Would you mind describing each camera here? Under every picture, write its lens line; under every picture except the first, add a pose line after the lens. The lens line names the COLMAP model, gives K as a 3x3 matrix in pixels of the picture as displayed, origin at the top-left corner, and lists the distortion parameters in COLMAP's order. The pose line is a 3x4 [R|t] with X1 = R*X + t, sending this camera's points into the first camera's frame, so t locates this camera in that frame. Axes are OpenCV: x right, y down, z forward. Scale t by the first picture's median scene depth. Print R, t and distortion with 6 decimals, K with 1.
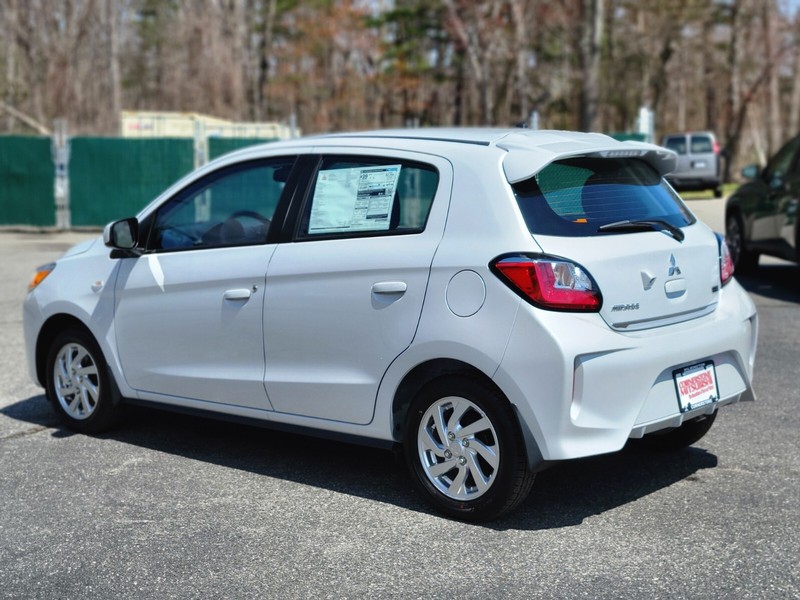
lens RADIAL K [[1161.8, 0, 400.0], [0, 1161.8, 300.0], [0, 0, 1]] dist [0.136922, -0.048929]
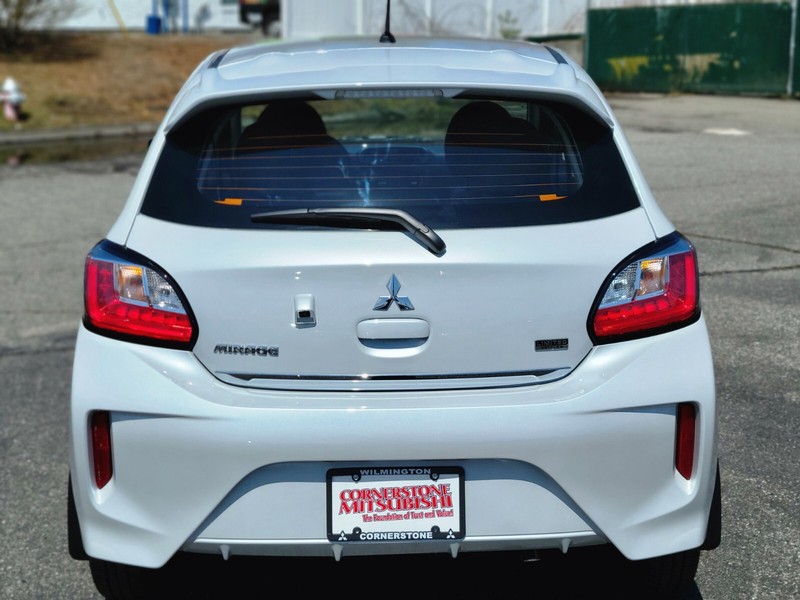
lens RADIAL K [[1161.8, 0, 400.0], [0, 1161.8, 300.0], [0, 0, 1]] dist [0.136922, -0.048929]
pose [[0.673218, 0.171091, -0.719379, 0.672238], [-0.089326, 0.984556, 0.150564, -0.117353], [0.734029, -0.037103, 0.678103, 0.627461]]
